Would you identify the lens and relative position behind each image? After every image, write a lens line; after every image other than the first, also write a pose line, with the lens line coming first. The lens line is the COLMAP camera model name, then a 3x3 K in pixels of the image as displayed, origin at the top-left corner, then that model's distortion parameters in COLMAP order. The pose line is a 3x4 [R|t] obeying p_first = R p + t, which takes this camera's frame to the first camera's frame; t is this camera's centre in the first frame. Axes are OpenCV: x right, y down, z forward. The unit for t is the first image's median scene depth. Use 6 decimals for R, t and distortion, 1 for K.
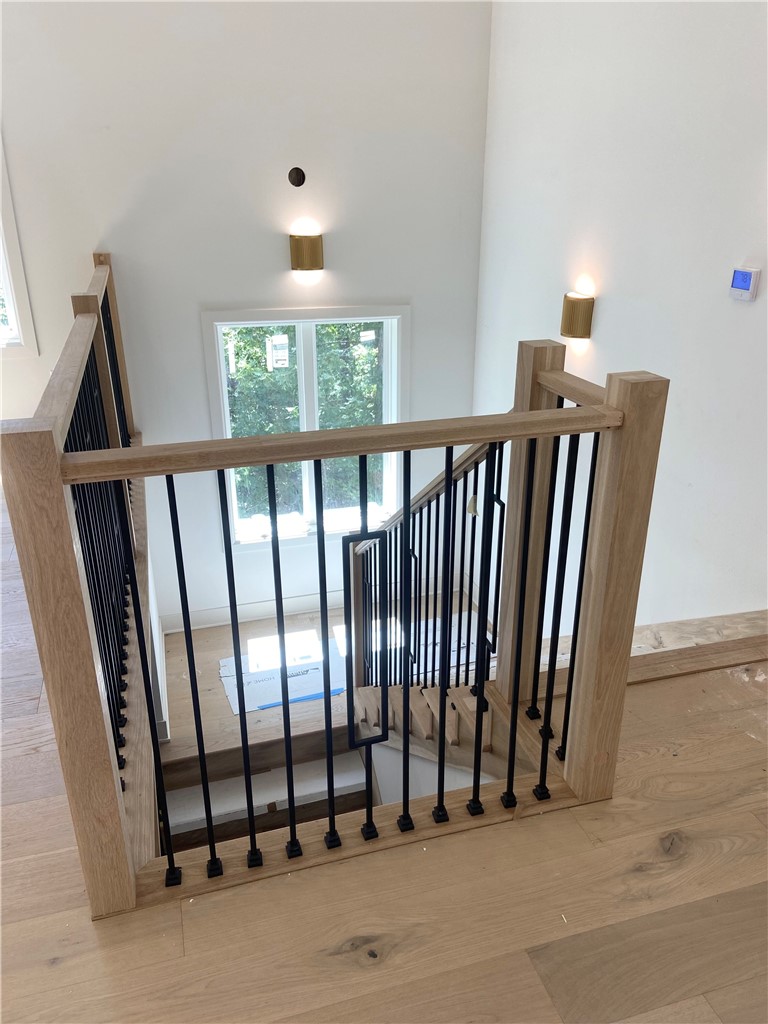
lens RADIAL K [[773.7, 0, 393.4], [0, 773.7, 500.4], [0, 0, 1]] dist [0.110902, -0.122319]
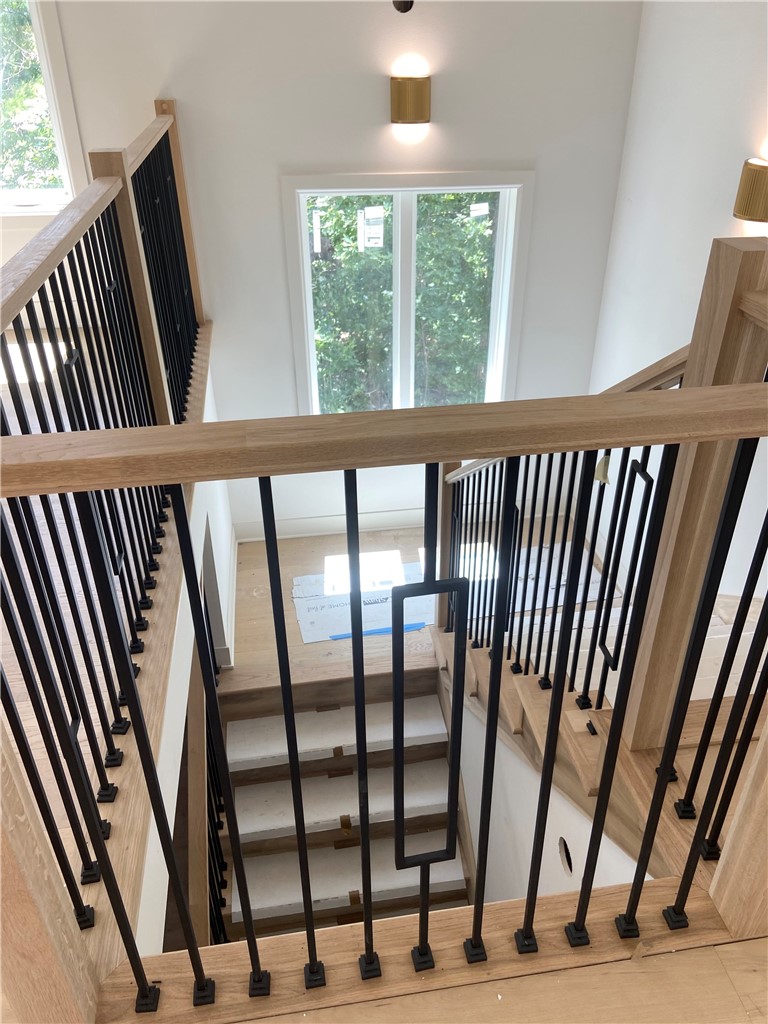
lens RADIAL K [[781.7, 0, 398.2], [0, 781.7, 501.7], [0, 0, 1]] dist [0.110349, -0.140802]
pose [[0.990749, 0.069212, -0.116735, 0.001276], [-0.050813, 0.986793, 0.153809, -0.039043], [0.125839, -0.146455, 0.981181, 0.150961]]
